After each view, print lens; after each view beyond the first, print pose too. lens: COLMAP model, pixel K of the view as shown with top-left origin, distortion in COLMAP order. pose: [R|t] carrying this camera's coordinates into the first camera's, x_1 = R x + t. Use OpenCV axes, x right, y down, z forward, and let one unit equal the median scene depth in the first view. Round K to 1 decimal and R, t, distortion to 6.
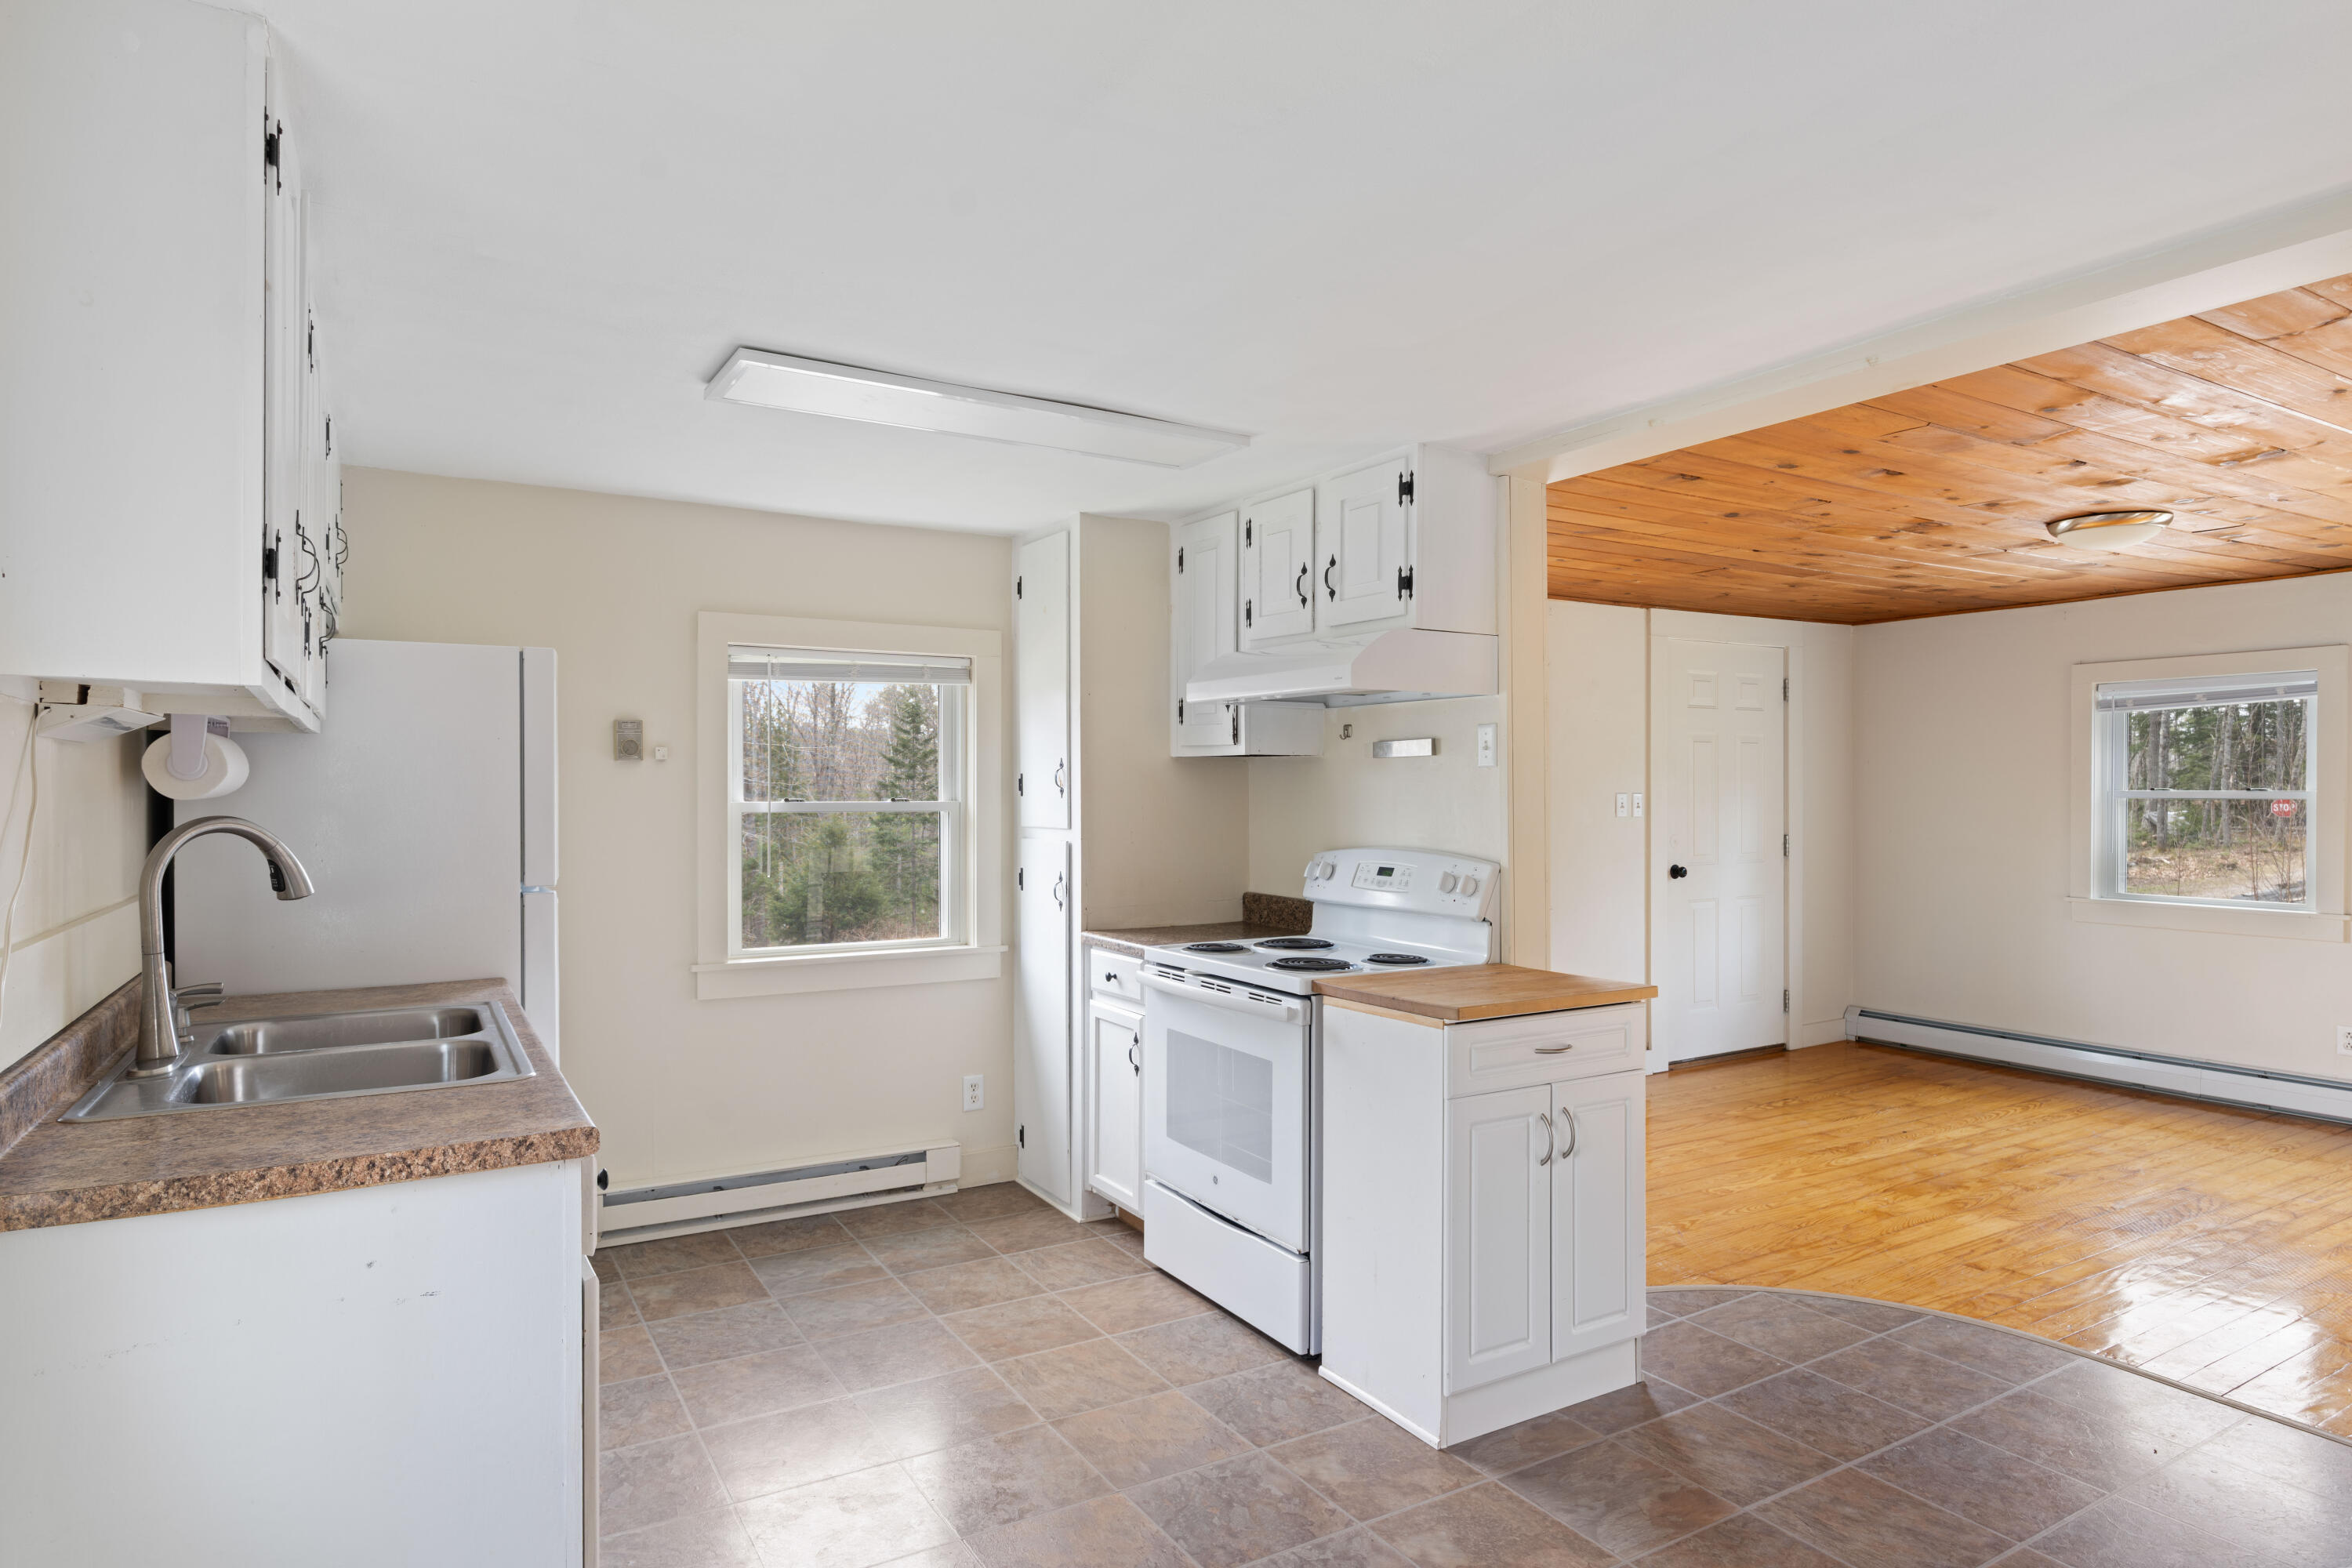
lens RADIAL K [[1318.3, 0, 1165.4], [0, 1318.3, 789.7], [0, 0, 1]] dist [-0.001336, 0.000152]
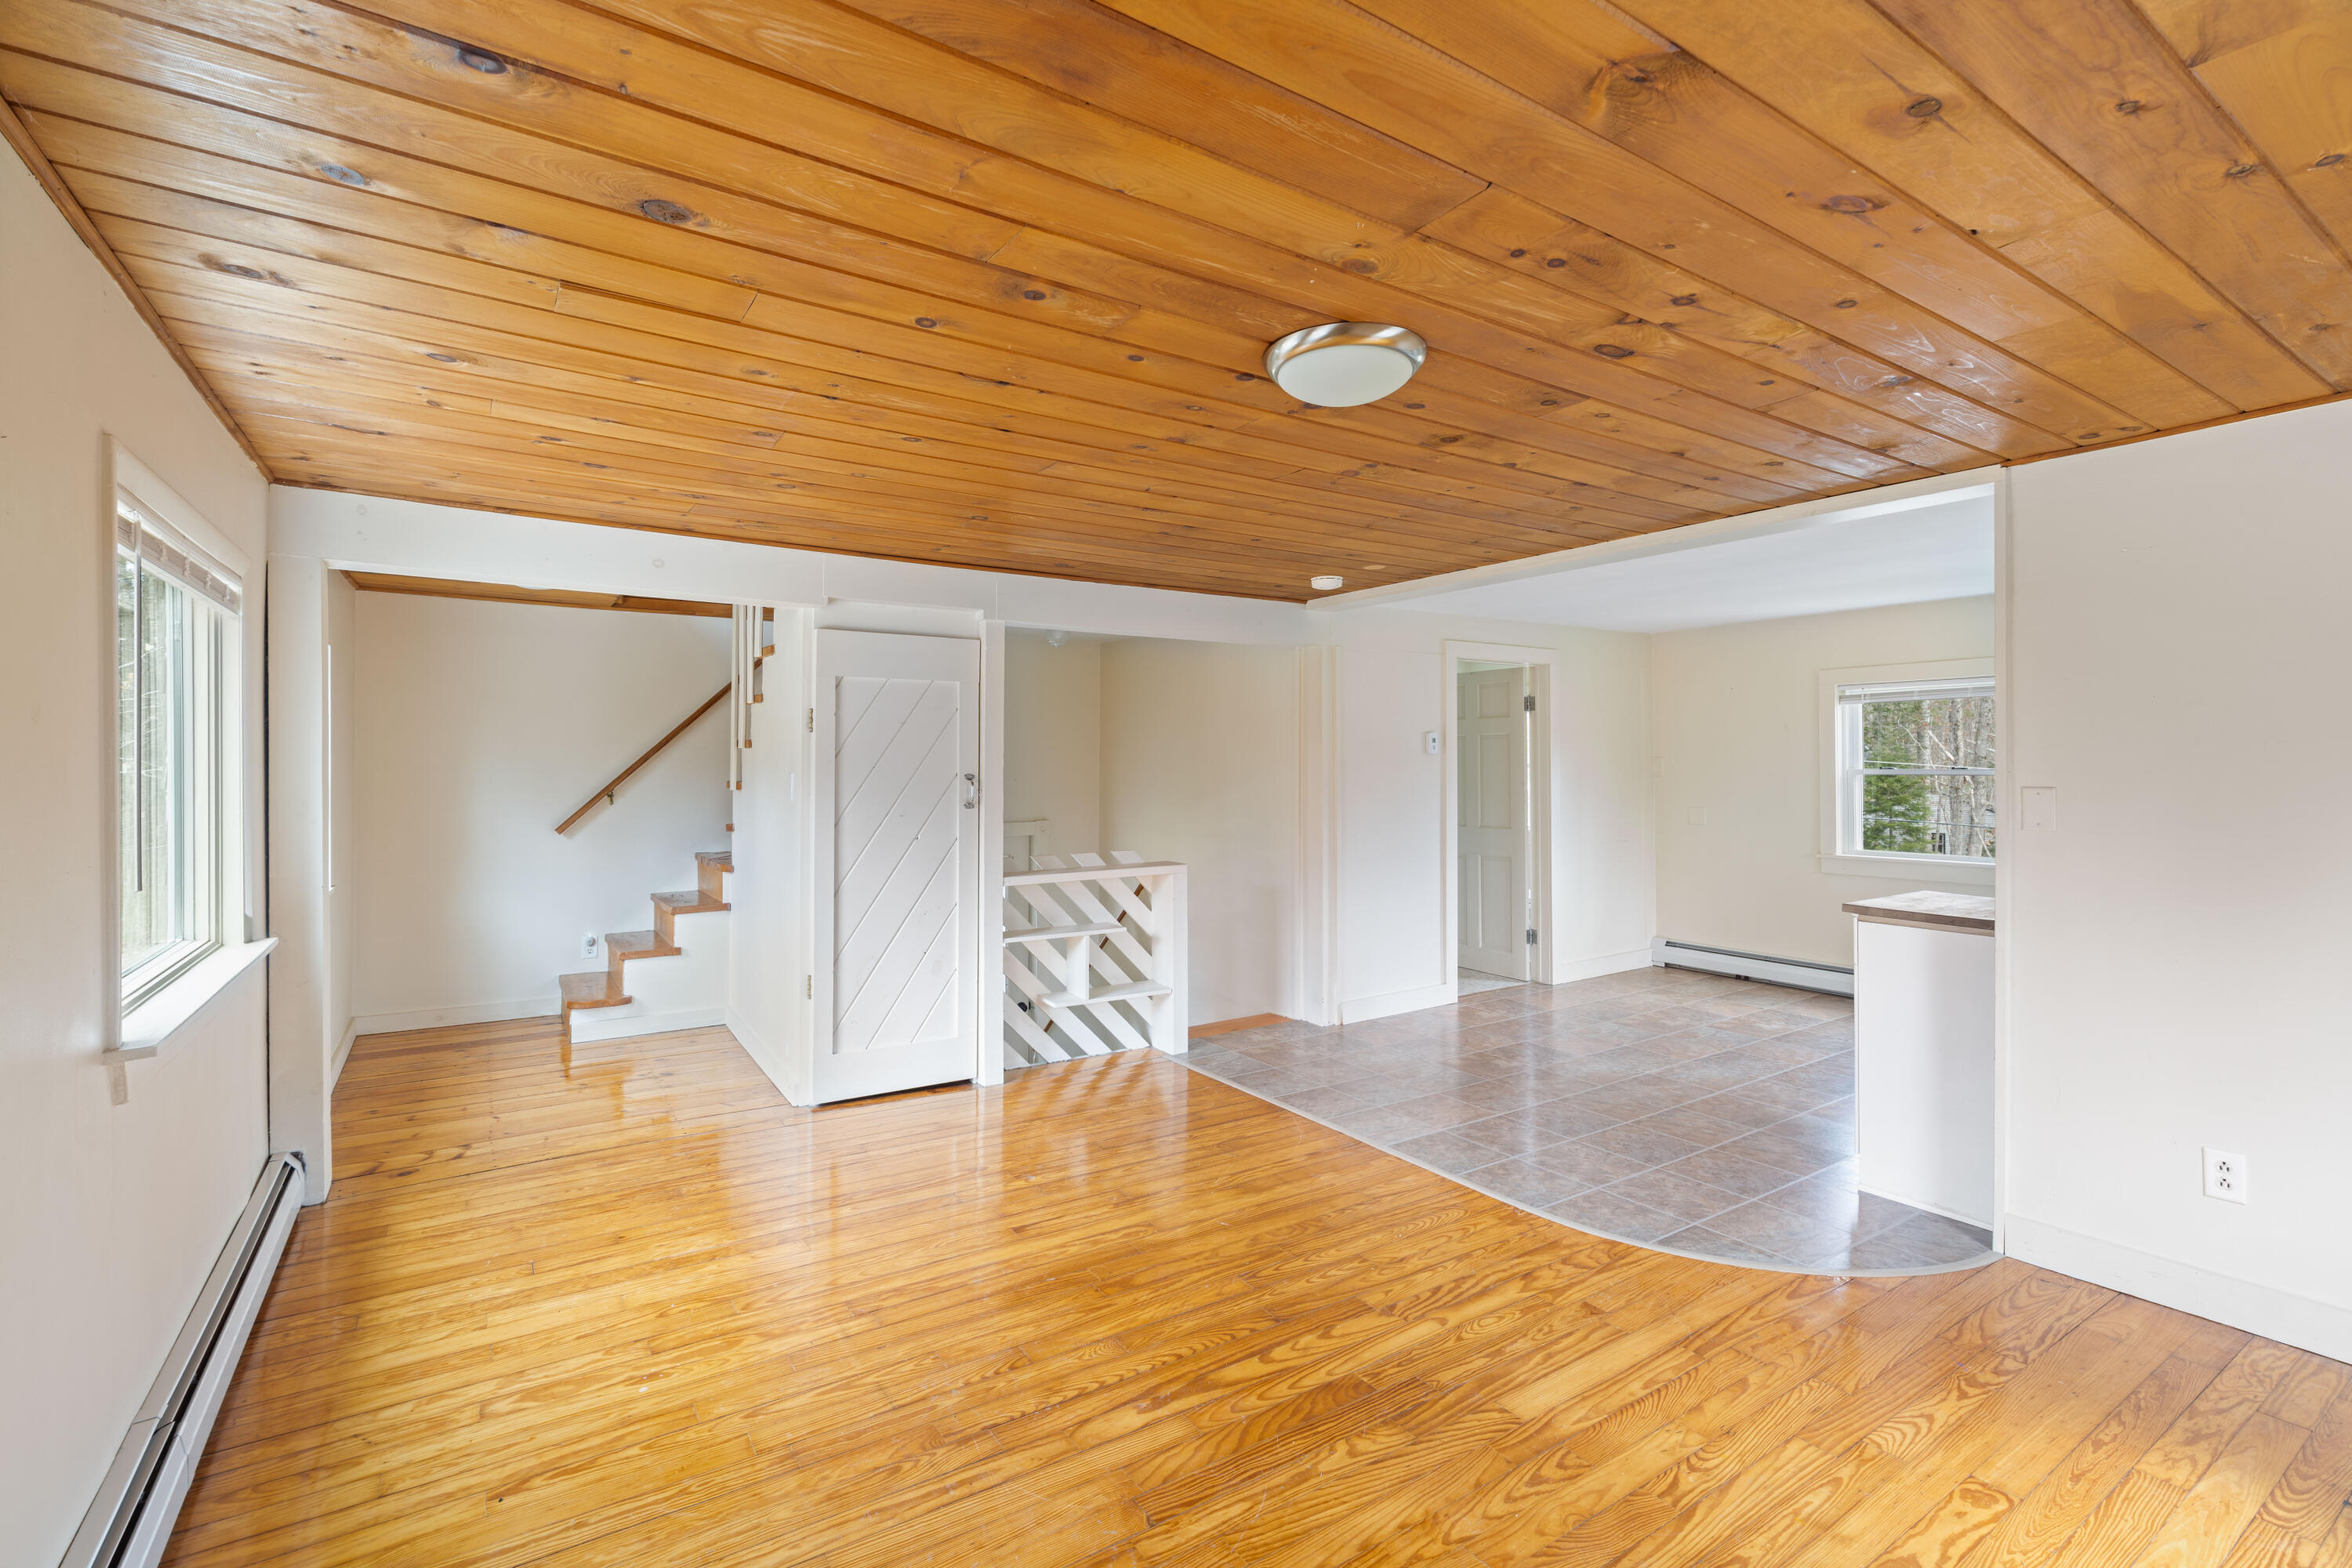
lens RADIAL K [[1062.1, 0, 1161.6], [0, 1062.1, 754.9], [0, 0, 1]] dist [-0.009118, 0.001516]
pose [[-0.999206, 0.003934, -0.039636, 0.579478], [0.004173, 0.999974, -0.005945, -0.004779], [0.039612, -0.006105, -0.999196, 1.060473]]
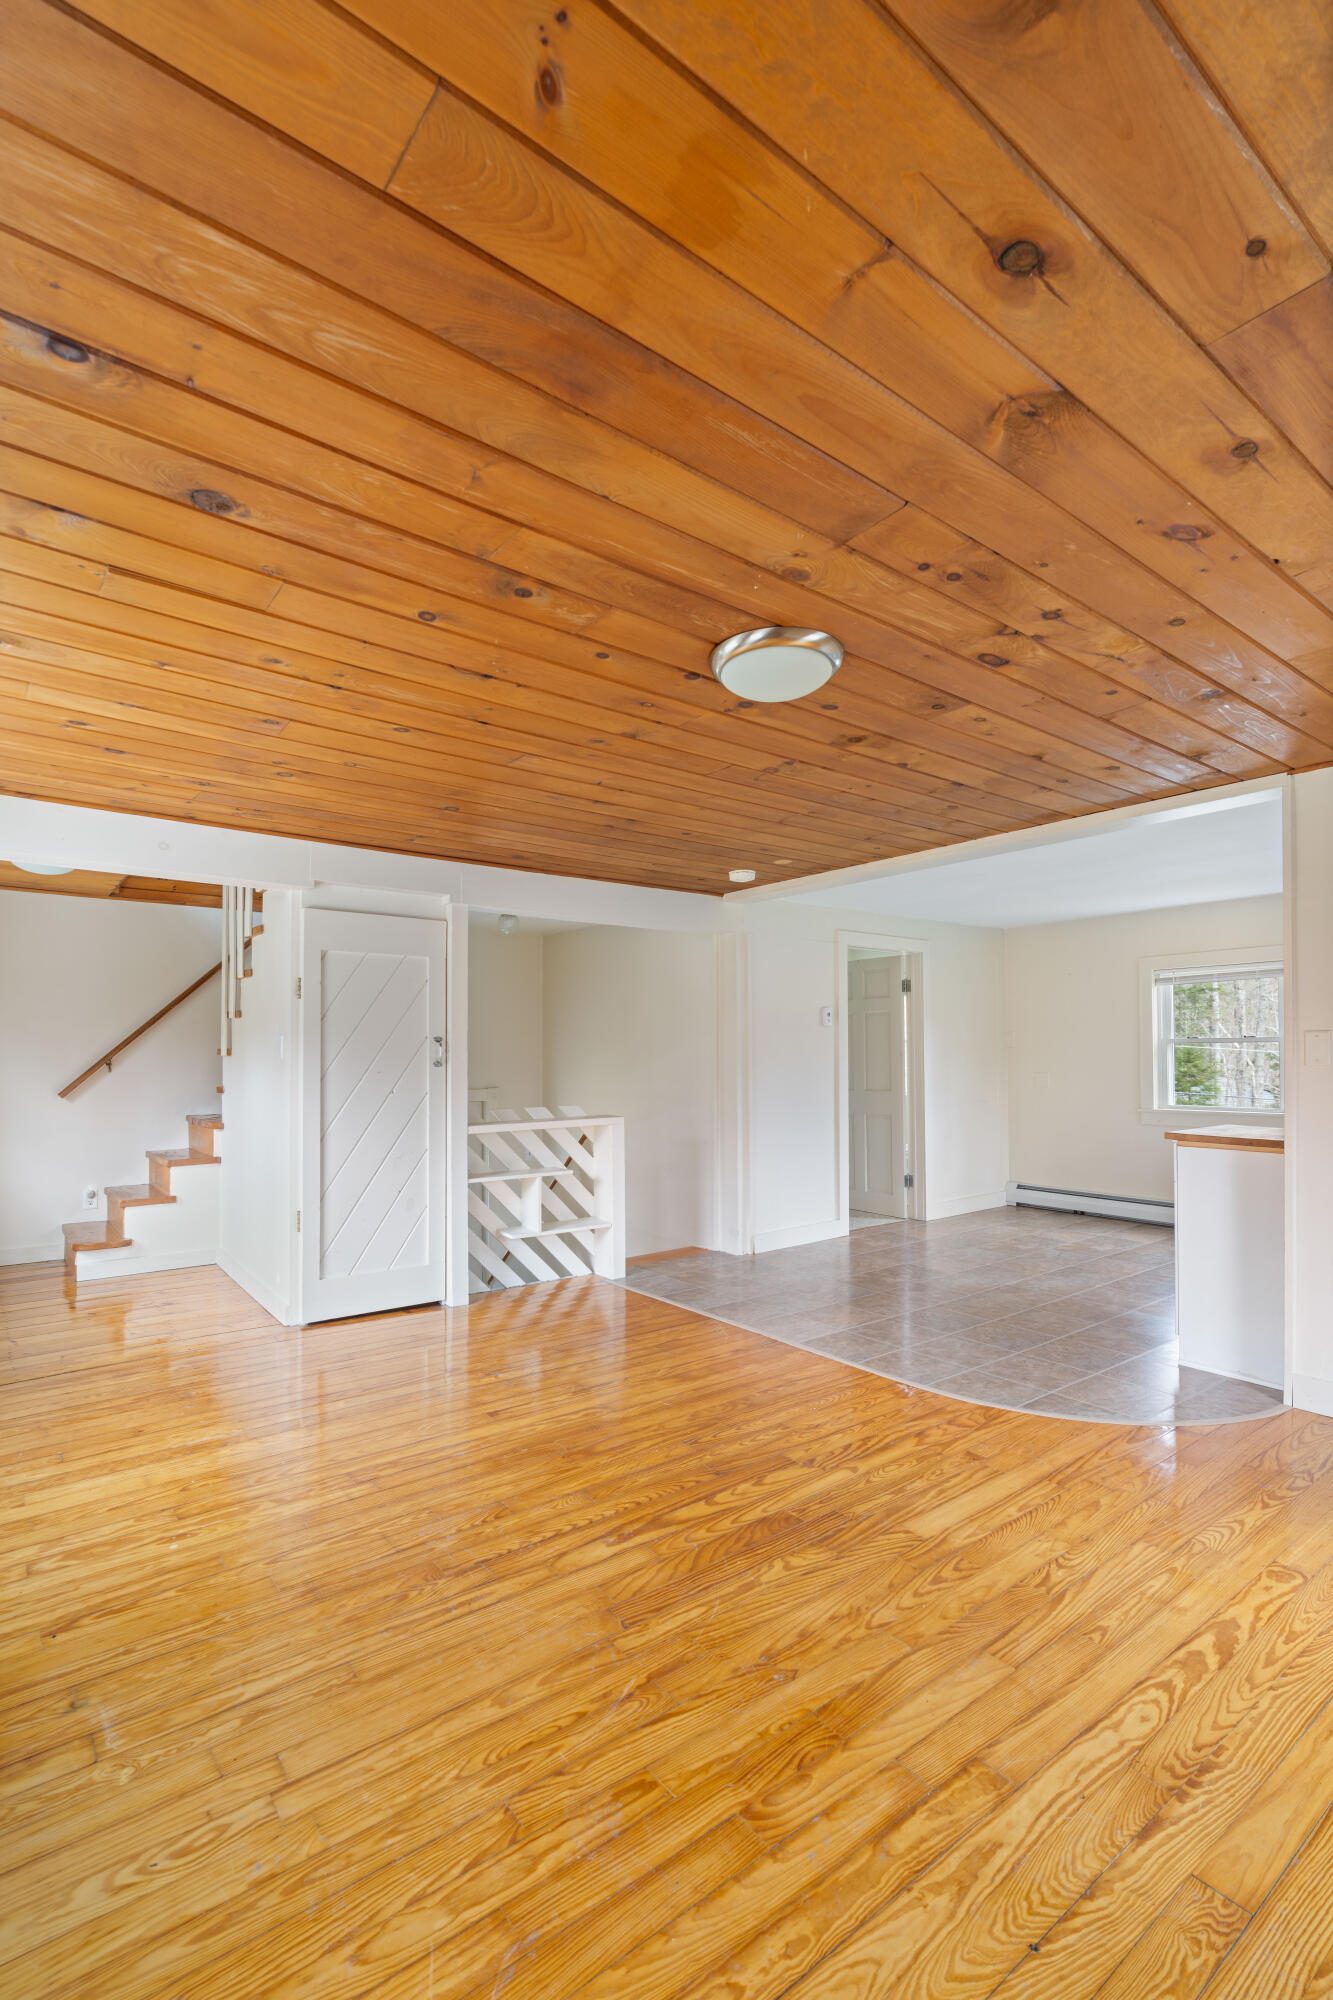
lens RADIAL K [[918.4, 0, 651.6], [0, 918.4, 1049.7], [0, 0, 1]] dist [-0.009172, 0.000106]
pose [[-0.993549, 0.008068, -0.113118, 0.596944], [0.008729, 0.999948, -0.005348, 0.019513], [0.113069, -0.006301, -0.993567, 1.069647]]
